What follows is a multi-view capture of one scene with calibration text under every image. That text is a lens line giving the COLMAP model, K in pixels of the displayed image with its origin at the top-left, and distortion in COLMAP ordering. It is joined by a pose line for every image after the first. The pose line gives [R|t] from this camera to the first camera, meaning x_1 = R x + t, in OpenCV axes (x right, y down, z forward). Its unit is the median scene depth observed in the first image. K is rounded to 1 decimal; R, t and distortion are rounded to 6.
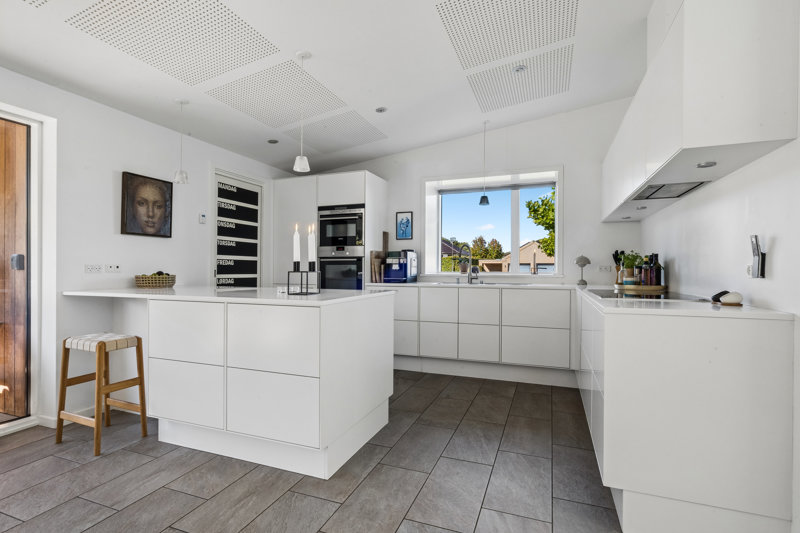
lens RADIAL K [[384.8, 0, 400.0], [0, 384.8, 266.5], [0, 0, 1]] dist [-0.000898, -0.000127]
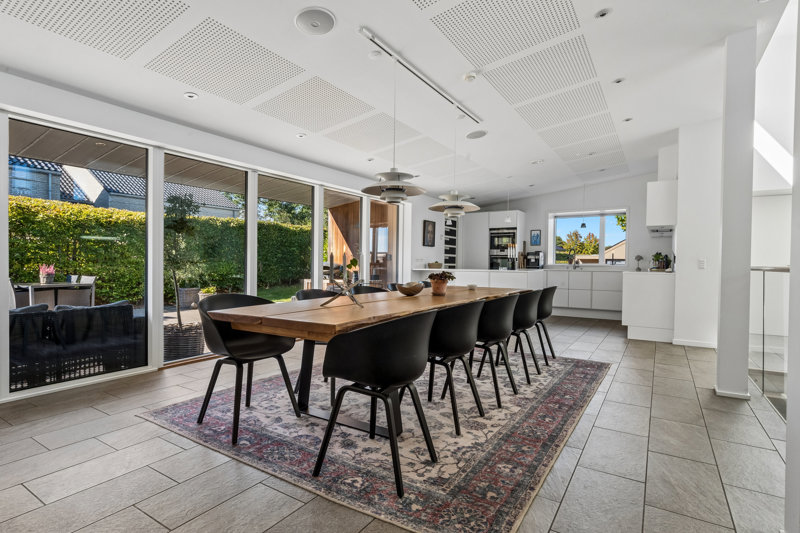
lens RADIAL K [[407.2, 0, 400.0], [0, 407.2, 266.5], [0, 0, 1]] dist [0.000578, -0.000049]
pose [[0.980423, 0.007962, -0.196743, -0.255112], [-0.005484, 0.999899, 0.013136, 0.008203], [0.196828, -0.011800, 0.980367, -1.081274]]
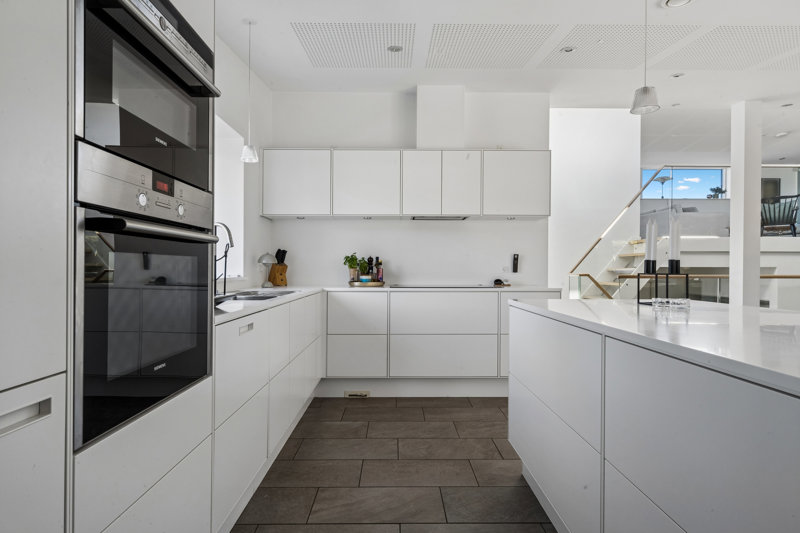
lens RADIAL K [[435.2, 0, 400.0], [0, 435.2, 266.5], [0, 0, 1]] dist [0.000524, -0.000002]
pose [[-0.376987, -0.001784, 0.926217, -0.454016], [-0.009792, 0.999950, -0.002059, 0.002604], [-0.926167, -0.009846, -0.376985, 0.960015]]
